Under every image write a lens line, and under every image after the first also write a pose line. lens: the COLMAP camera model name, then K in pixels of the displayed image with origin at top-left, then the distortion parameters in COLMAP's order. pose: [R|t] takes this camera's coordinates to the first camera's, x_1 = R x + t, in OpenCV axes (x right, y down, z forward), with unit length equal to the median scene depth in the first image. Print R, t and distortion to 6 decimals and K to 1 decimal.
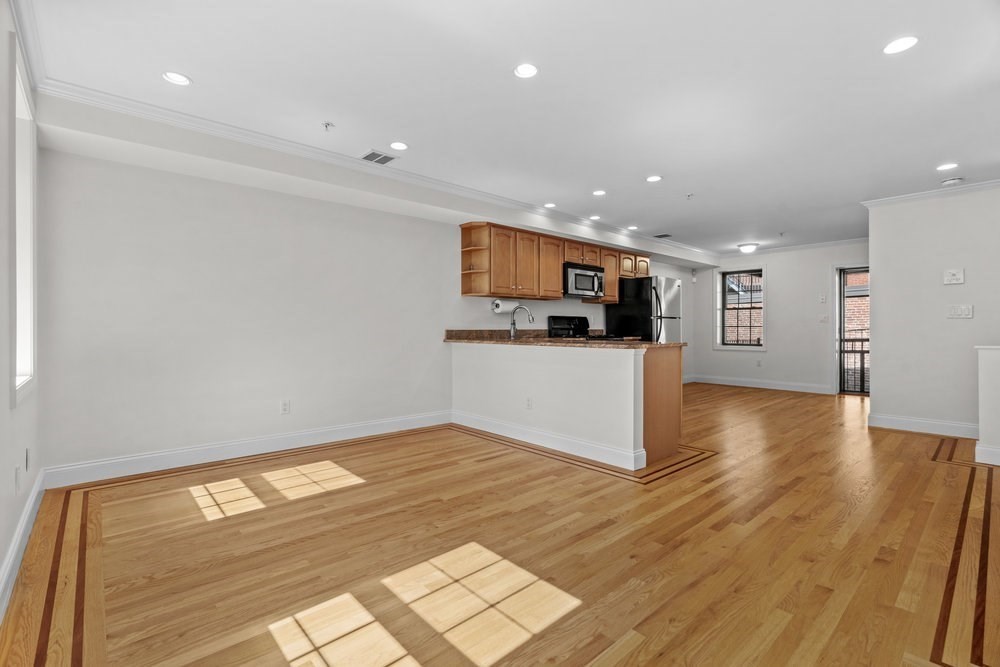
lens RADIAL K [[453.4, 0, 489.8], [0, 453.4, 332.7], [0, 0, 1]] dist [-0.010663, 0.003658]
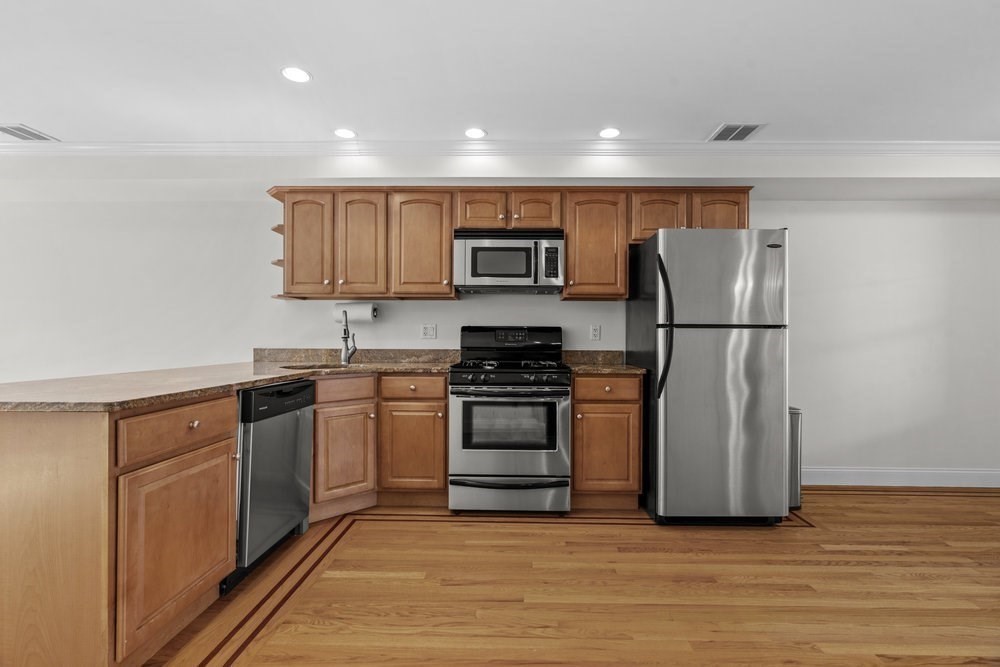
lens RADIAL K [[453.4, 0, 507.3], [0, 453.4, 339.4], [0, 0, 1]] dist [-0.010663, 0.003658]
pose [[0.742718, 0.006264, -0.669575, 0.854653], [-0.013093, 0.999901, -0.005168, -0.027479], [0.669476, 0.012605, 0.742726, 0.916998]]
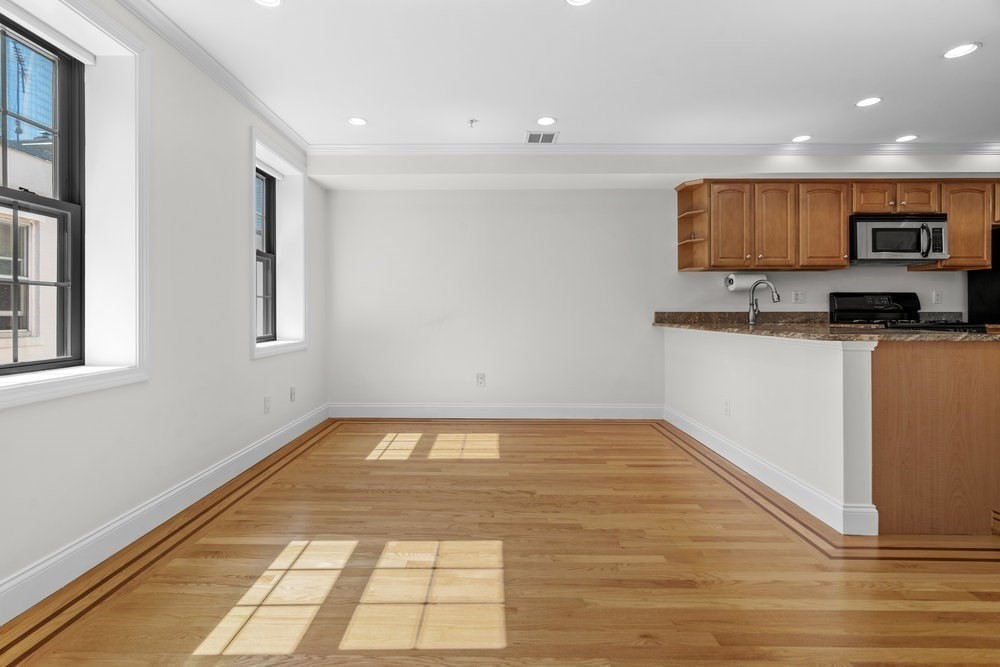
lens RADIAL K [[453.4, 0, 473.9], [0, 453.4, 317.9], [0, 0, 1]] dist [-0.010663, 0.003658]
pose [[0.741767, 0.008747, -0.670601, 0.290947], [-0.006565, 0.999962, 0.005781, 0.002880], [0.670626, 0.000115, 0.741796, 0.155417]]
